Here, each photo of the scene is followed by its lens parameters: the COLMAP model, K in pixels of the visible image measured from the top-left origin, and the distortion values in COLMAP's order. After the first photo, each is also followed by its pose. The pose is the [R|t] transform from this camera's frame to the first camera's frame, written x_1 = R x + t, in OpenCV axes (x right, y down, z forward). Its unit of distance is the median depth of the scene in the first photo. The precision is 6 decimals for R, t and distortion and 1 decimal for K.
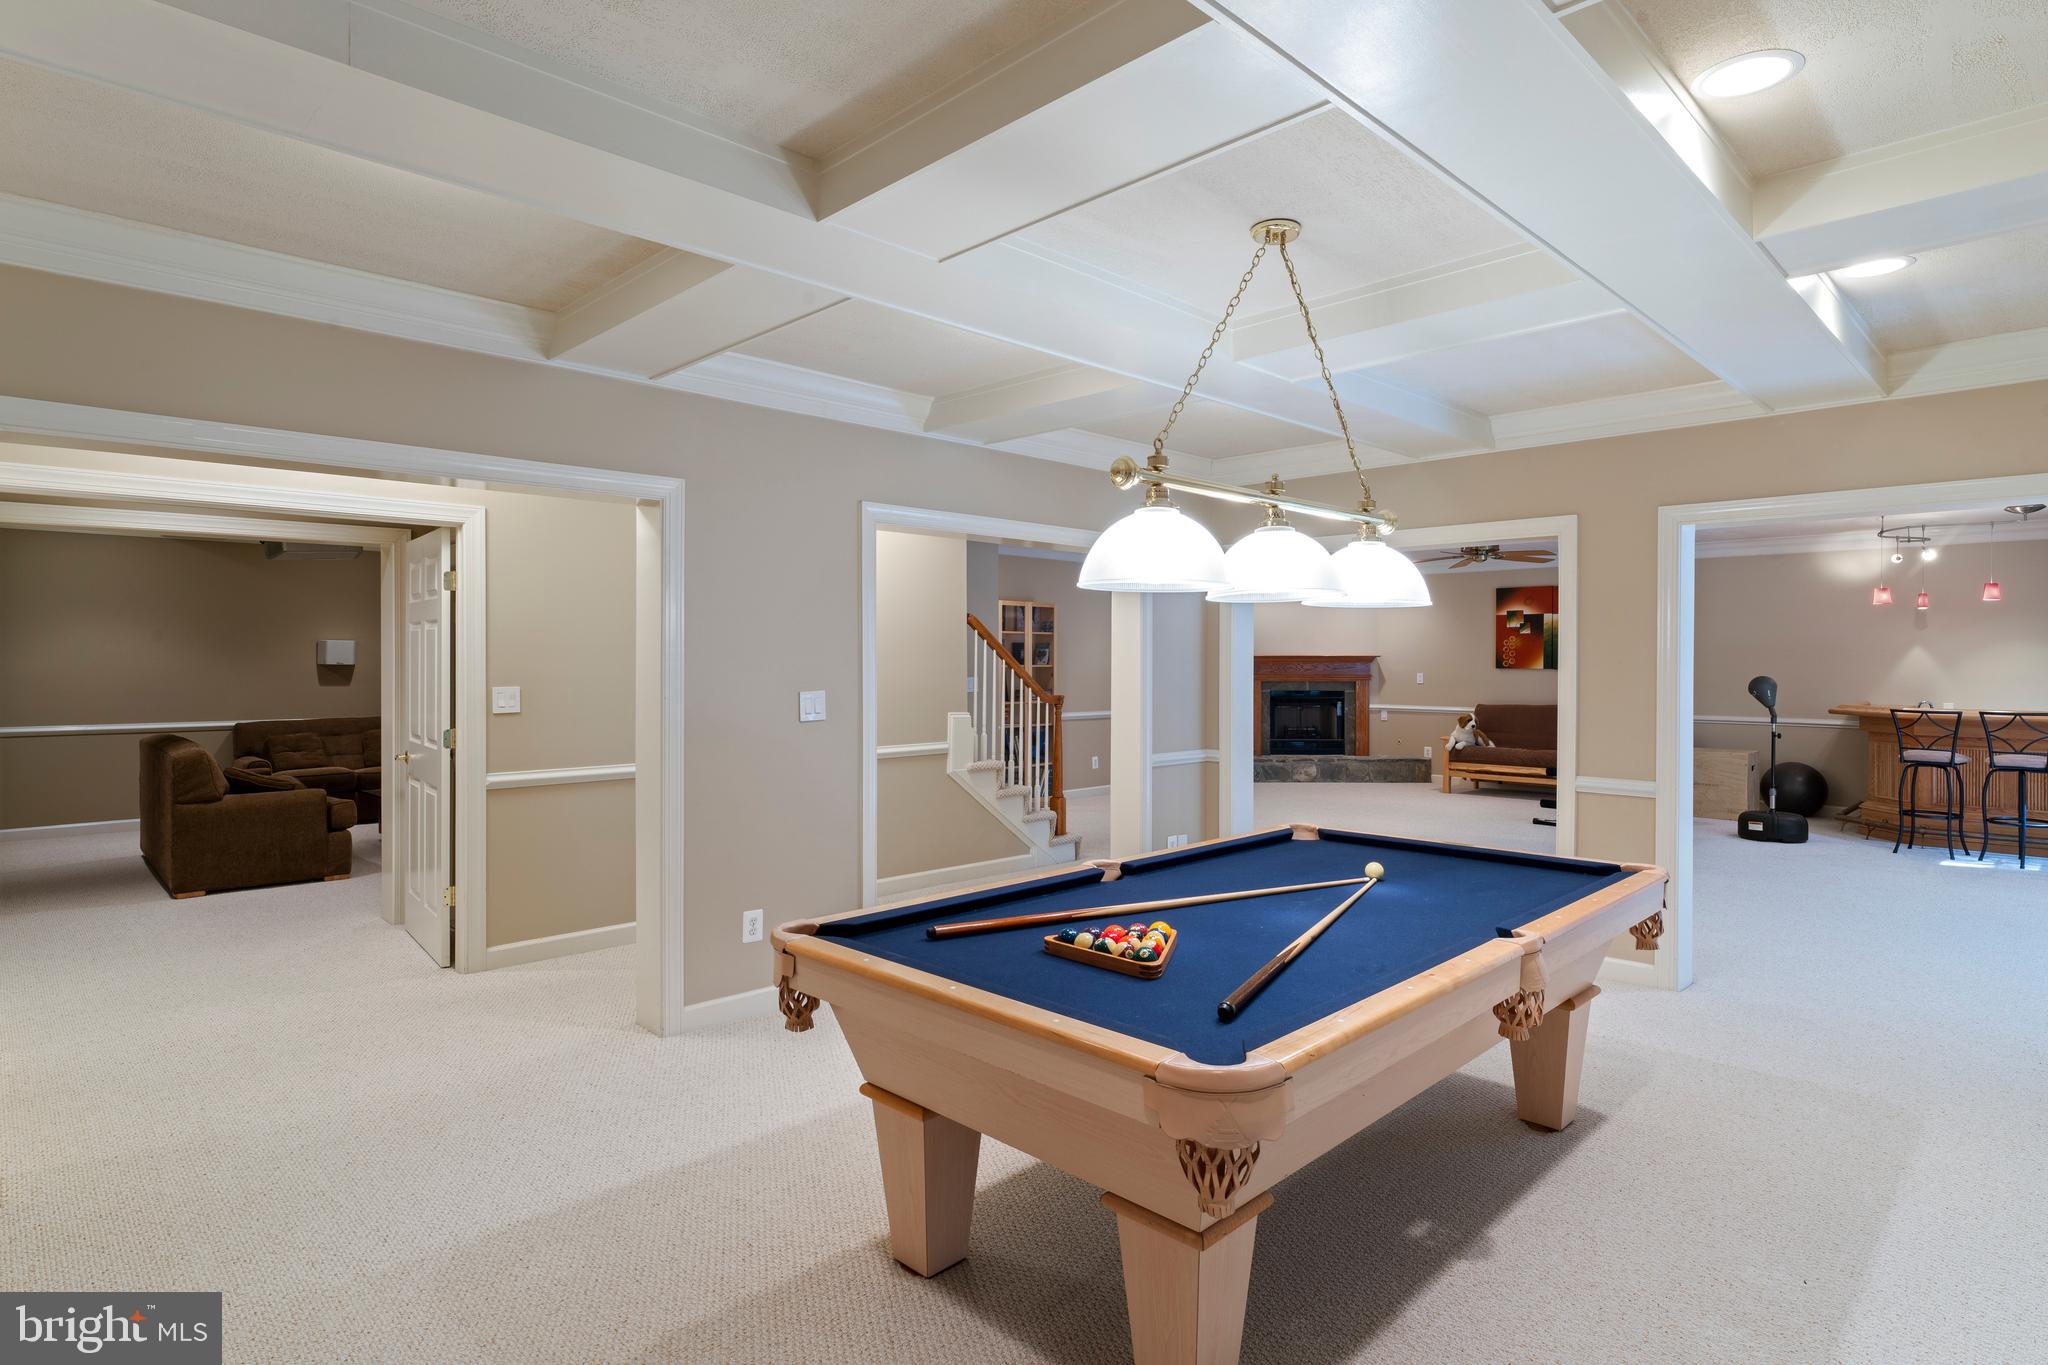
lens RADIAL K [[1024.9, 0, 1021.6], [0, 1024.9, 651.0], [0, 0, 1]] dist [-0.115515, 0.041761]
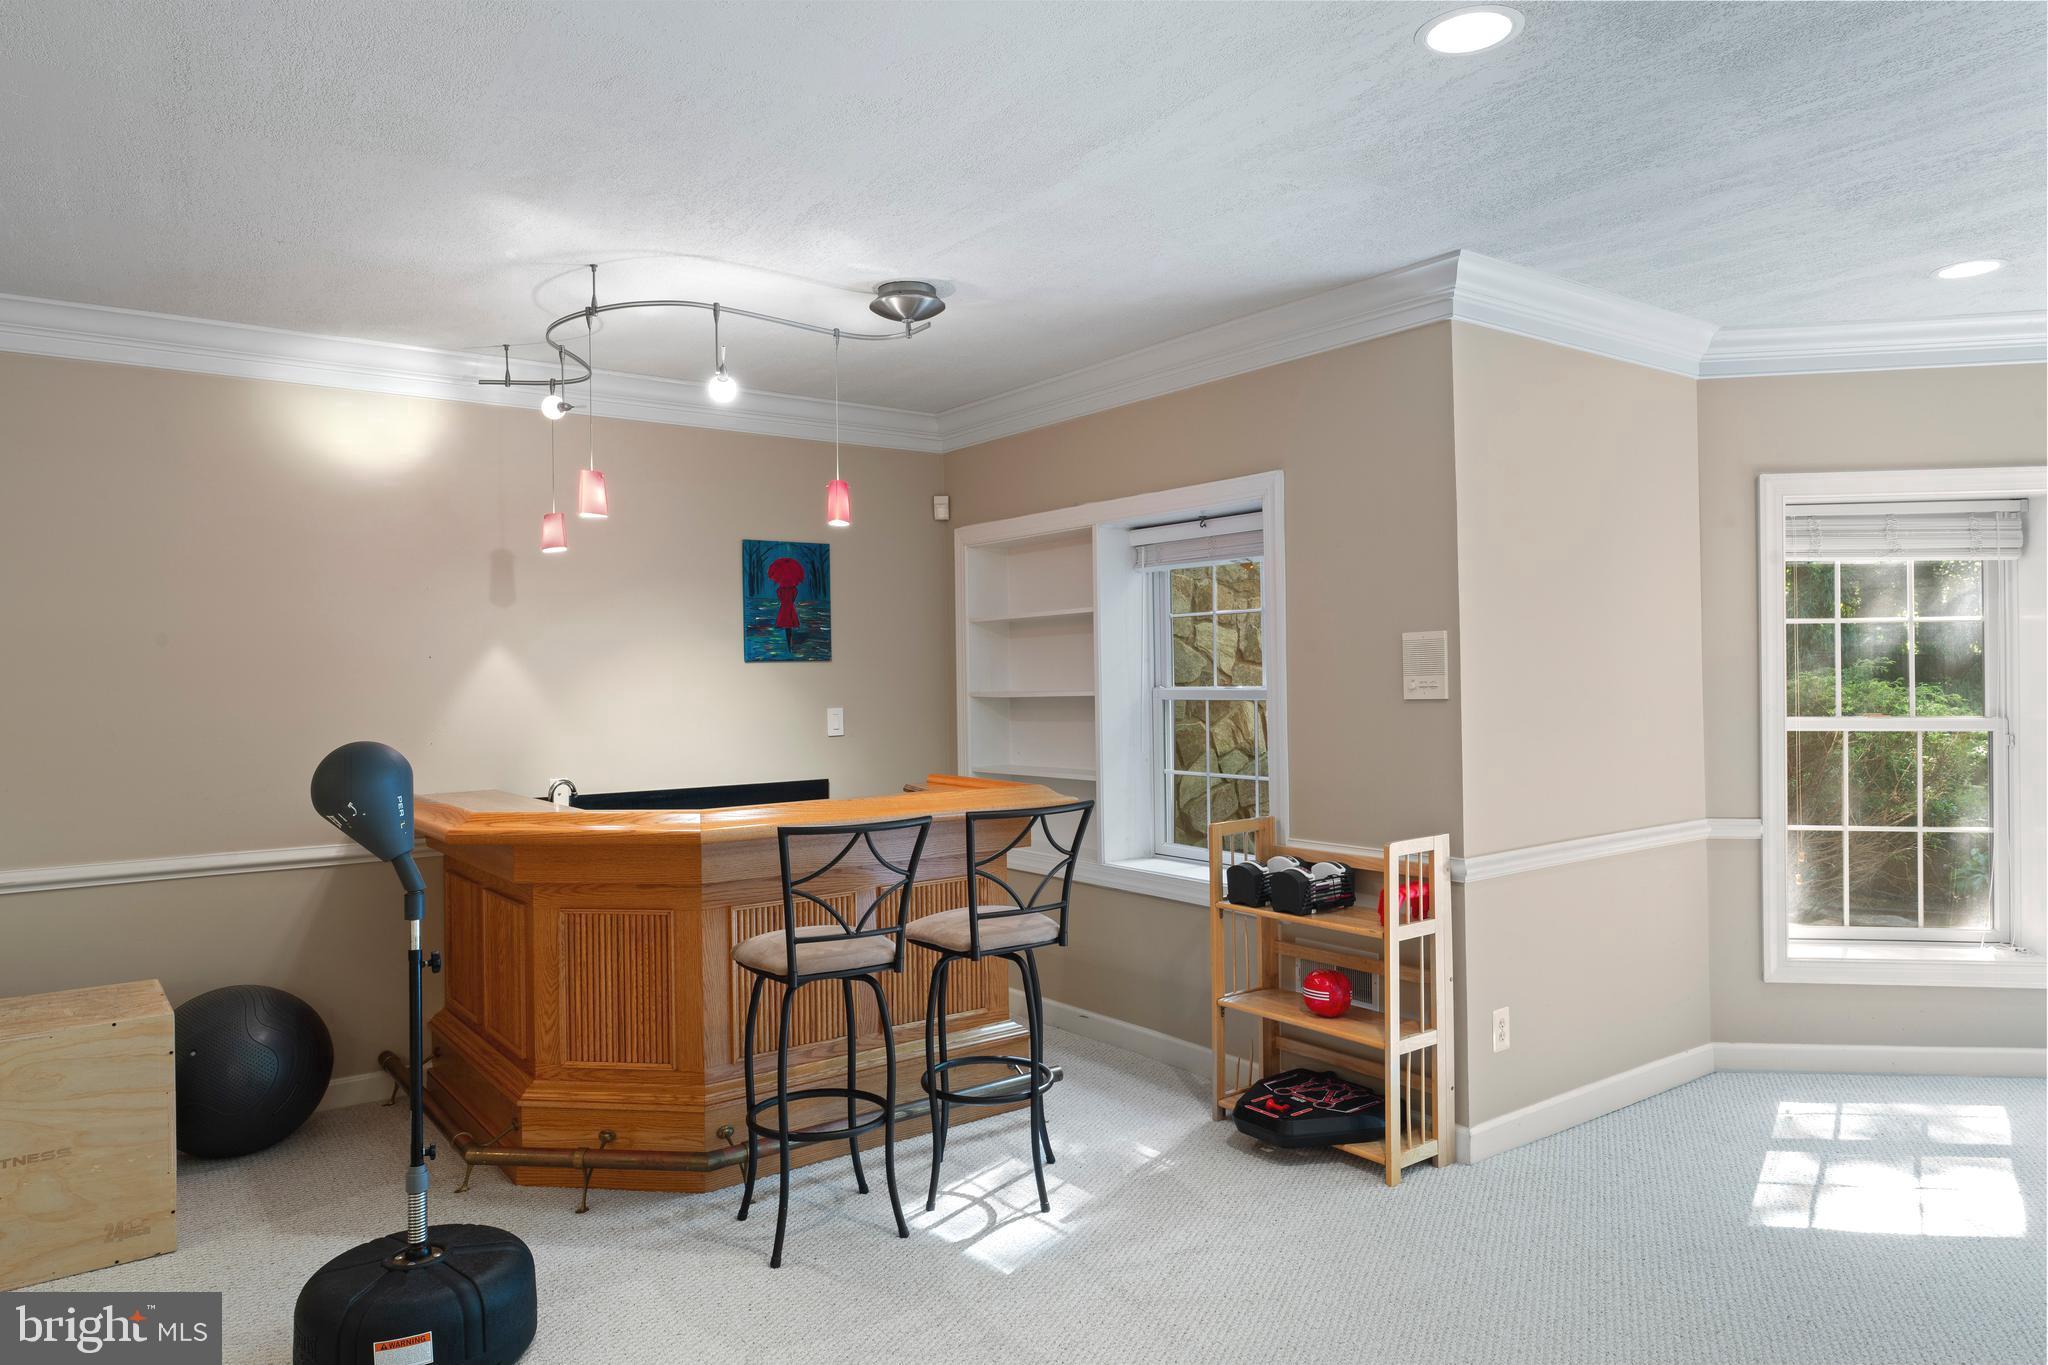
lens RADIAL K [[1324.2, 0, 1024.0], [0, 1324.2, 682.5], [0, 0, 1]] dist [0.002616, 0.000522]
pose [[0.098626, -0.006346, 0.995104, 0.456716], [0.007248, 0.999958, 0.005659, 0.010651], [-0.995098, 0.006654, 0.098668, 0.840122]]
